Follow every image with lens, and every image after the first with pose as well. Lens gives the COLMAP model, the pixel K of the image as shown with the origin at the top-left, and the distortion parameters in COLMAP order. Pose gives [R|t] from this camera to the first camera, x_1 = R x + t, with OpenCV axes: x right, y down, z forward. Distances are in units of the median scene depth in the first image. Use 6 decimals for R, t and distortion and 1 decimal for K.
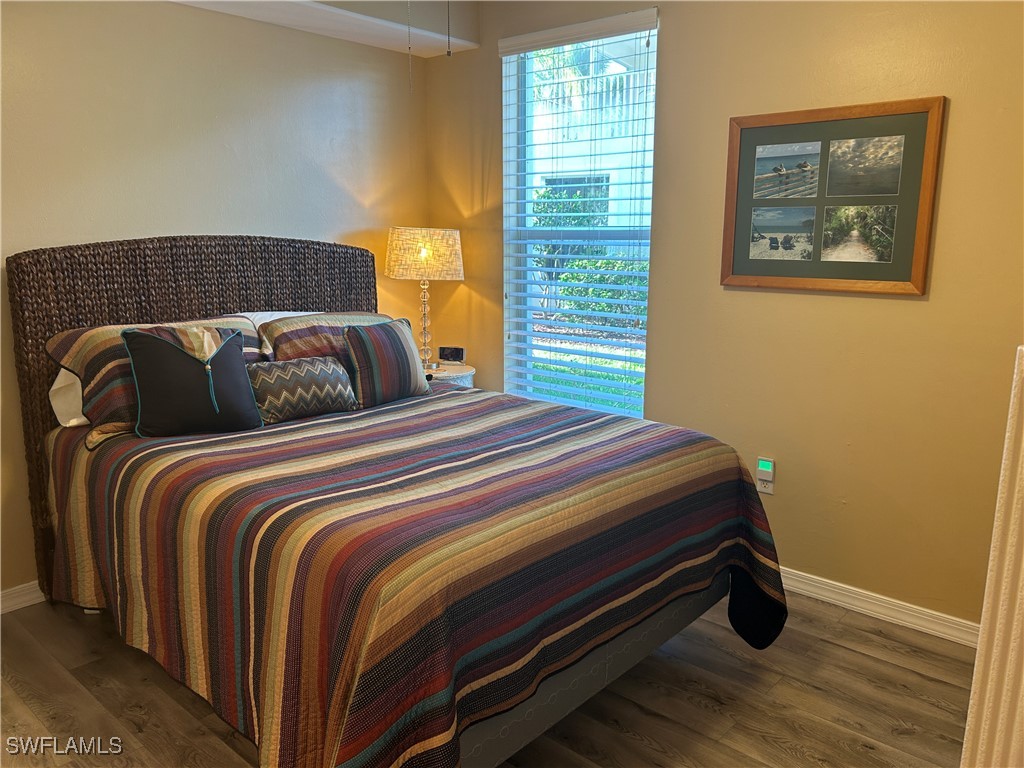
lens RADIAL K [[769.7, 0, 509.6], [0, 769.7, 385.4], [0, 0, 1]] dist [0.050601, -0.055107]
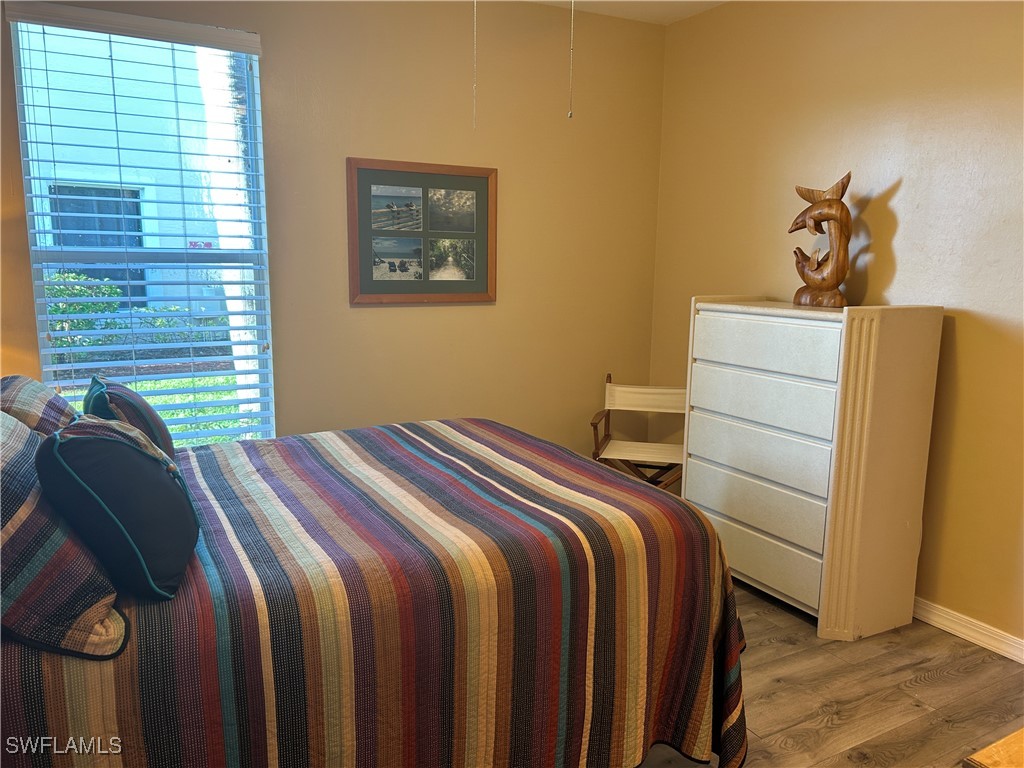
lens RADIAL K [[769.7, 0, 508.2], [0, 769.7, 385.9], [0, 0, 1]] dist [0.050601, -0.055107]
pose [[0.371015, -0.146242, 0.917039, -0.740927], [0.173863, 0.980999, 0.086101, -0.074511], [-0.912206, 0.127494, 0.389391, 0.396849]]
